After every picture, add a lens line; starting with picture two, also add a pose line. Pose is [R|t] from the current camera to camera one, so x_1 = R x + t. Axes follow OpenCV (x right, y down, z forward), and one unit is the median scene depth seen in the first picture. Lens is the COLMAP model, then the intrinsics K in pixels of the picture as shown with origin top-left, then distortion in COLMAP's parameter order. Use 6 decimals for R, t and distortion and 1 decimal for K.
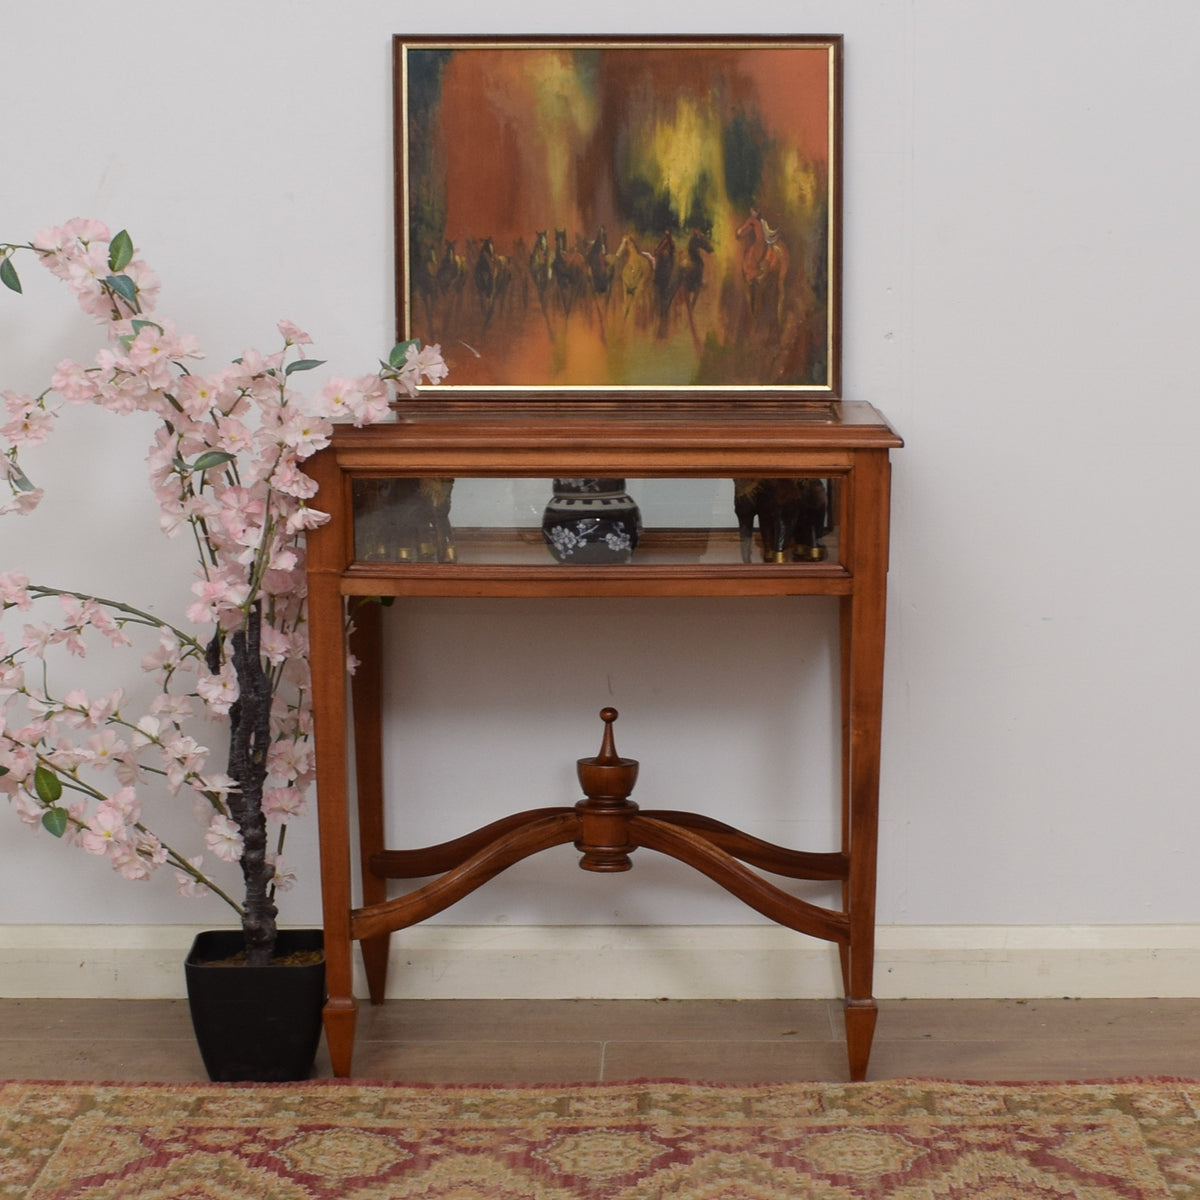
lens RADIAL K [[2707.5, 0, 648.7], [0, 2707.5, 672.4], [0, 0, 1]] dist [-0.071545, 0.000000]
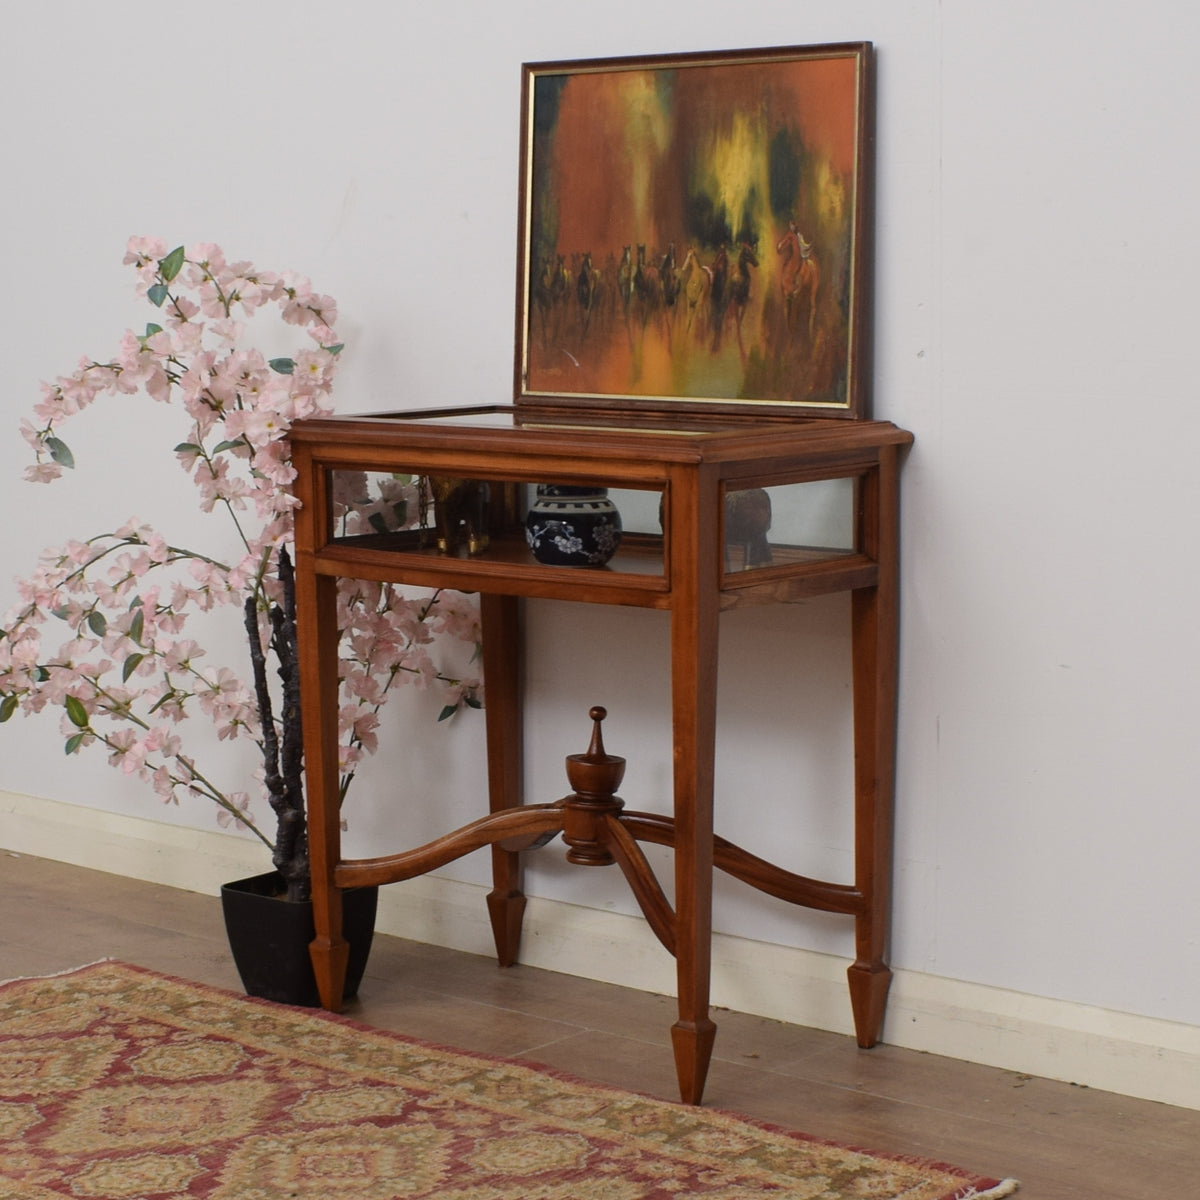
lens RADIAL K [[2707.5, 0, 569.7], [0, 2707.5, 673.7], [0, 0, 1]] dist [-0.071545, 0.000000]
pose [[0.763366, 0.096165, -0.638768, 0.640274], [-0.100964, 0.994466, 0.029057, -0.028533], [0.638027, 0.042311, 0.768850, 0.199782]]
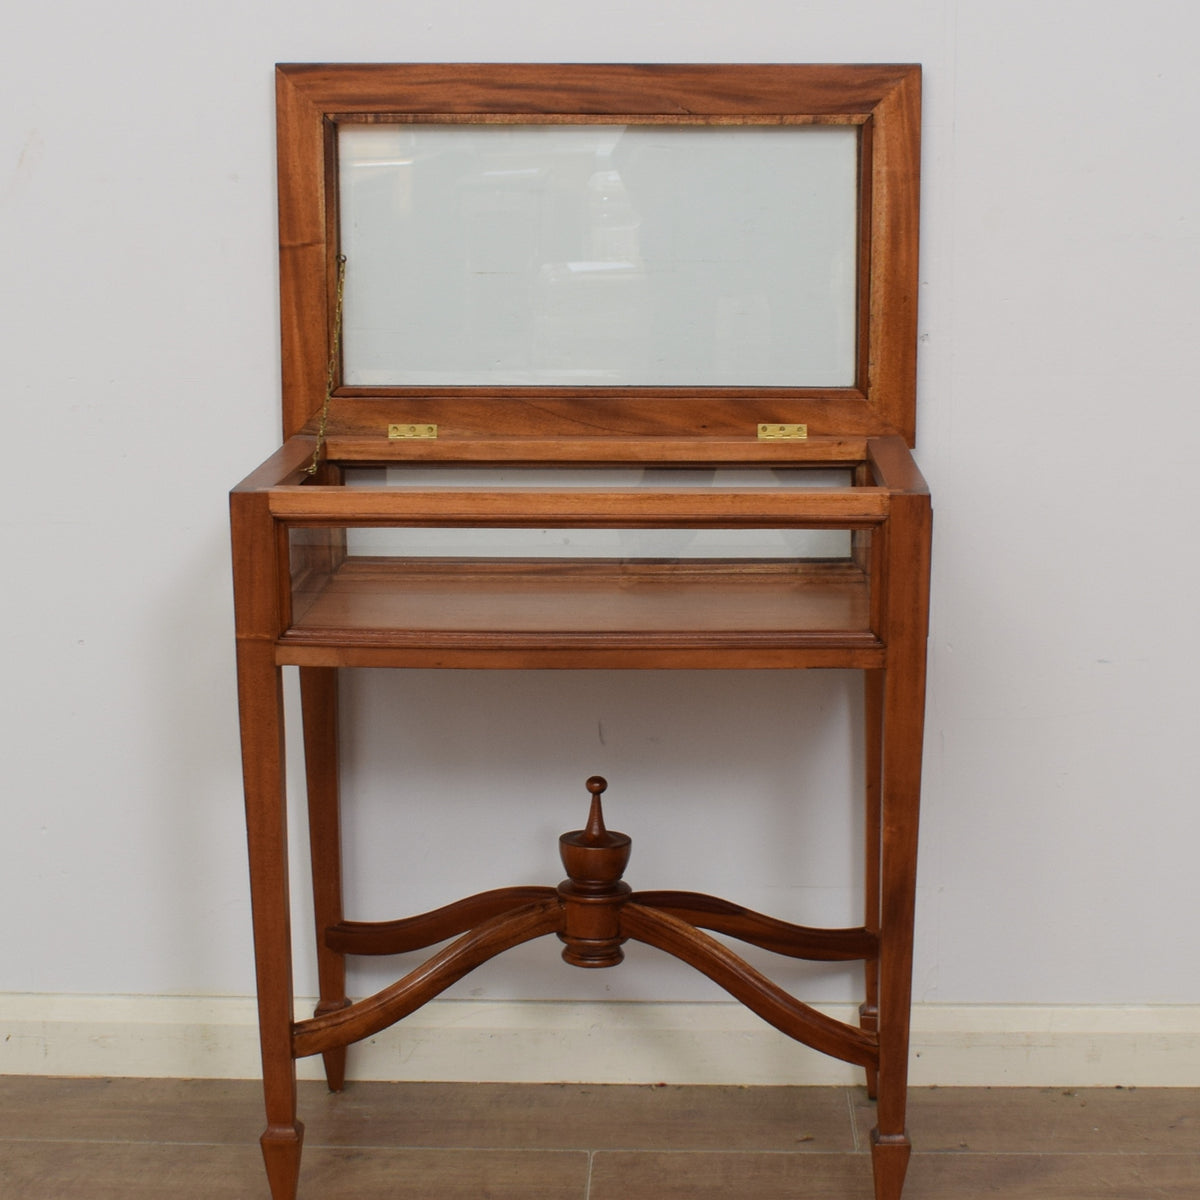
lens RADIAL K [[2415.1, 0, 594.4], [0, 2415.1, 603.0], [0, 0, 1]] dist [-0.070887, 0.000000]
pose [[0.999601, 0.002373, -0.028161, 0.006032], [-0.001220, 0.999162, 0.040909, -0.074000], [0.028235, -0.040858, 0.998766, 0.238776]]
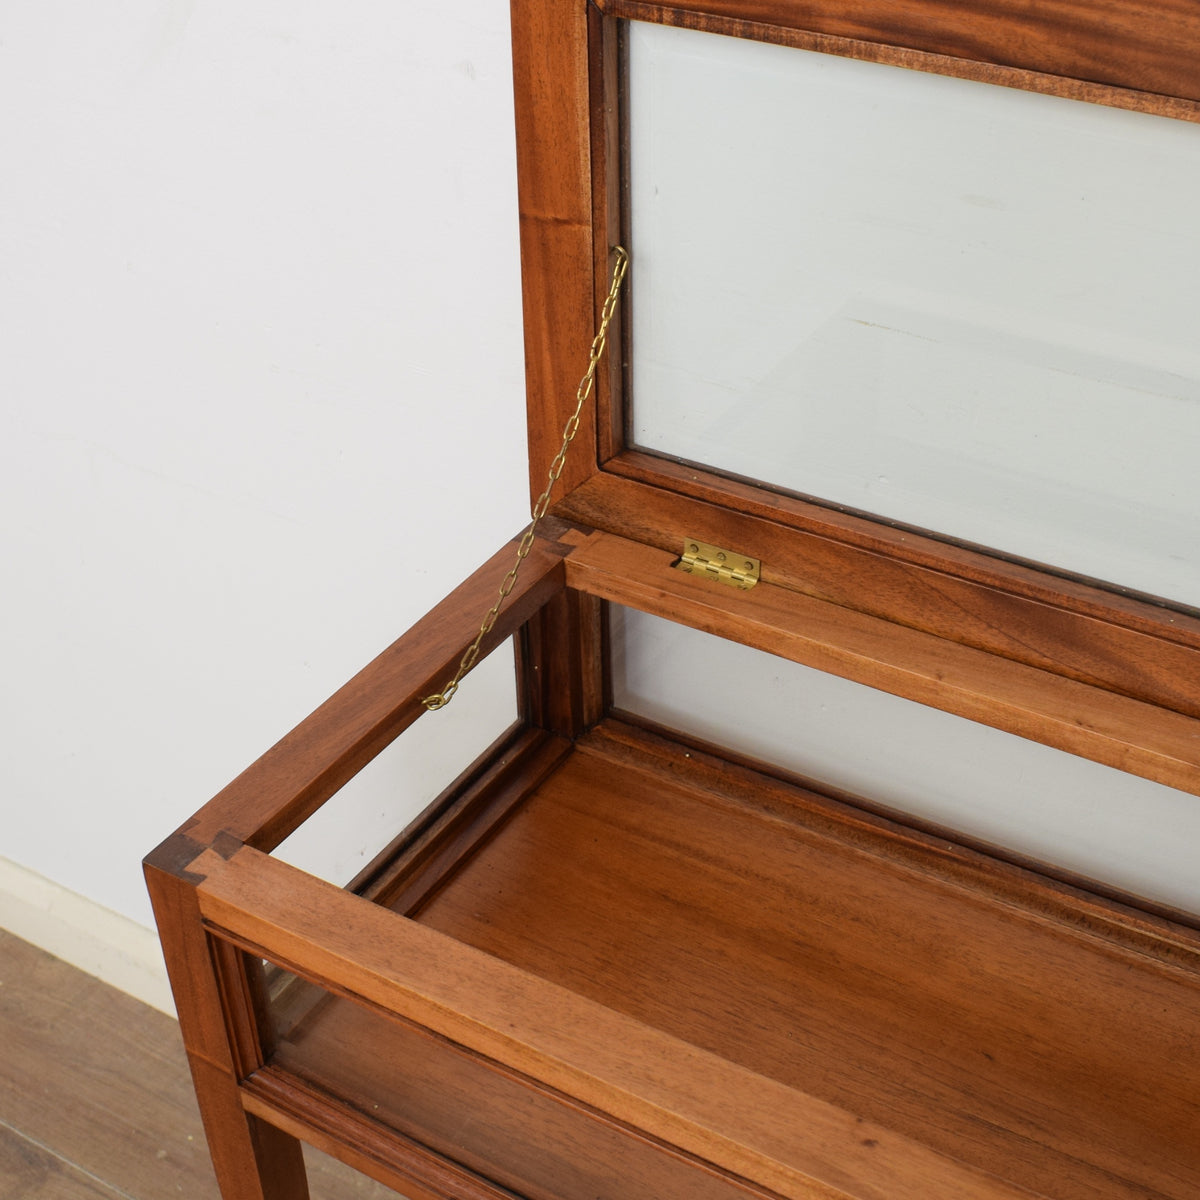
lens RADIAL K [[1836.2, 0, 619.7], [0, 1836.2, 520.0], [0, 0, 1]] dist [-0.088791, 0.000000]
pose [[0.866322, 0.257307, -0.428111, 0.053646], [-0.065048, 0.907923, 0.414058, -0.249201], [0.495232, -0.330860, 0.803291, 0.758127]]
